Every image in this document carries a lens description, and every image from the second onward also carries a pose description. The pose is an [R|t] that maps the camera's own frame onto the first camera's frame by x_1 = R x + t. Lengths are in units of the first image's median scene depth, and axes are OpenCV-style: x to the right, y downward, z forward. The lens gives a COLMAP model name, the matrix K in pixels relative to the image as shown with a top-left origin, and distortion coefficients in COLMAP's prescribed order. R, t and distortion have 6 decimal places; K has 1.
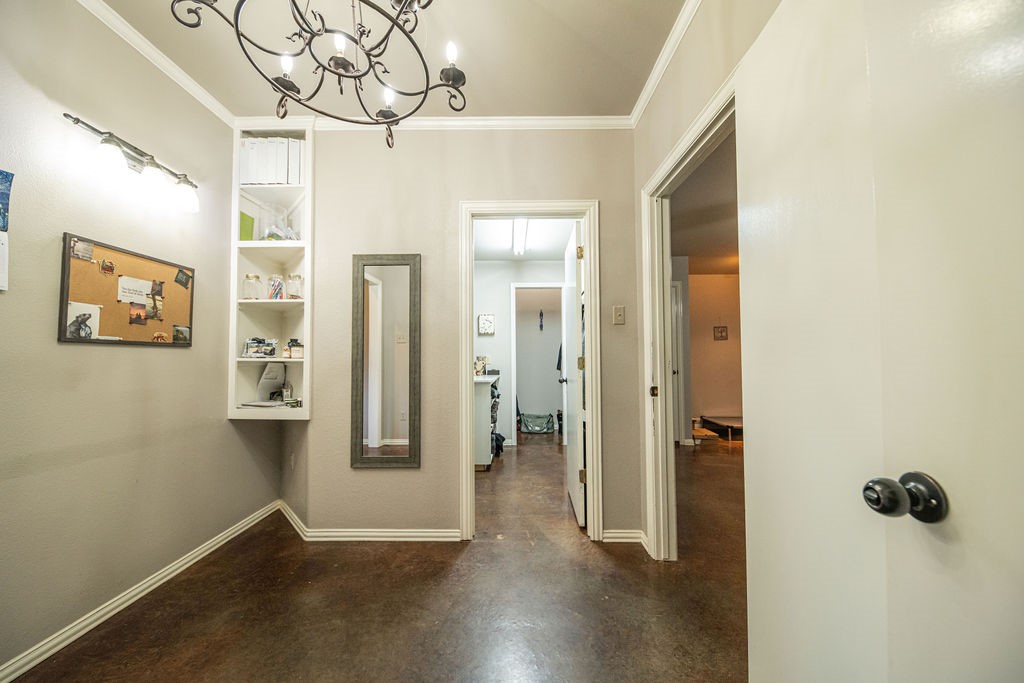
lens RADIAL K [[354.4, 0, 512.3], [0, 354.4, 346.2], [0, 0, 1]] dist [0.012069, -0.007140]
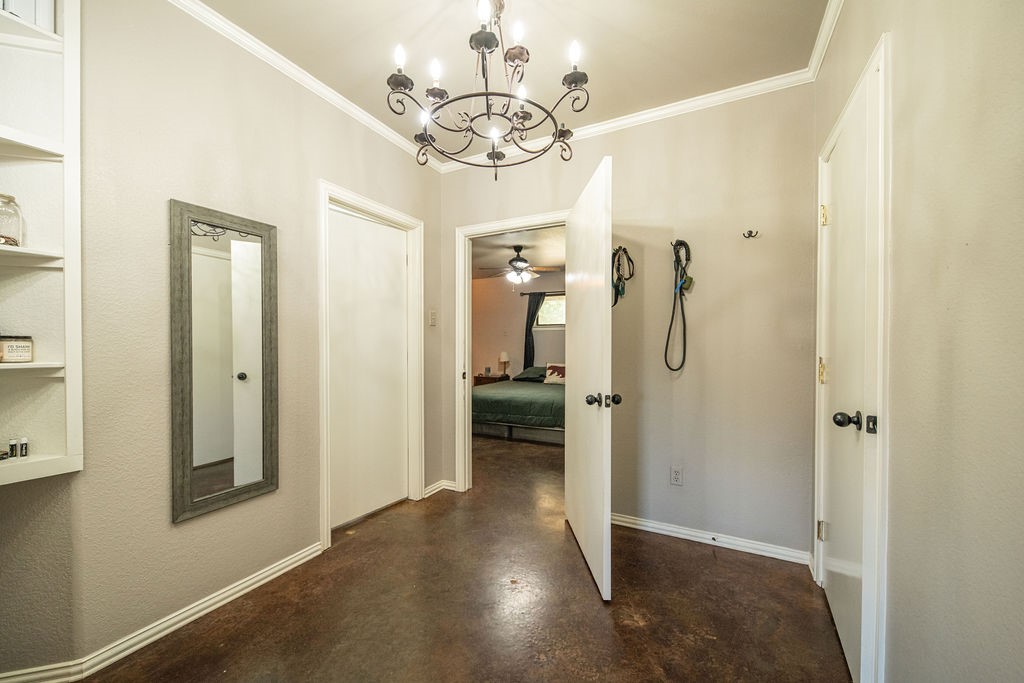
lens RADIAL K [[388.6, 0, 512.6], [0, 388.6, 345.7], [0, 0, 1]] dist [0.006286, -0.000153]
pose [[0.448317, -0.001164, 0.893874, -0.806120], [-0.032216, 0.999328, 0.017459, -0.022921], [-0.893294, -0.036625, 0.447979, 0.118109]]
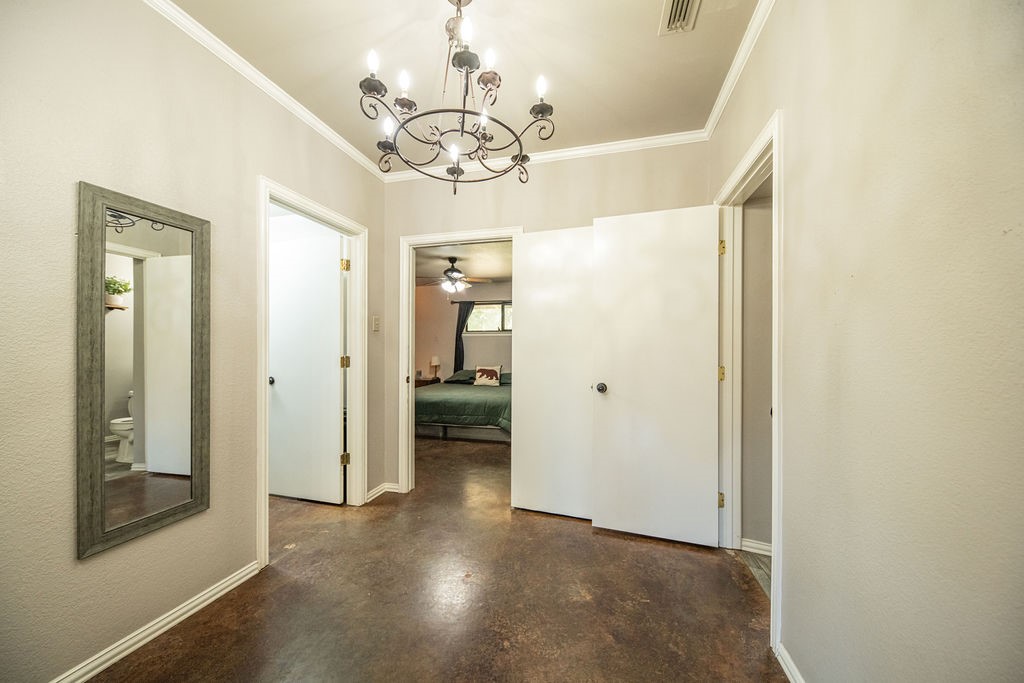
lens RADIAL K [[354.4, 0, 512.3], [0, 354.4, 346.2], [0, 0, 1]] dist [0.012069, -0.007140]
pose [[0.244588, 0.009708, 0.969578, -0.819424], [-0.035977, 0.999352, -0.000931, -0.022878], [-0.968959, -0.034655, 0.244779, 0.200611]]
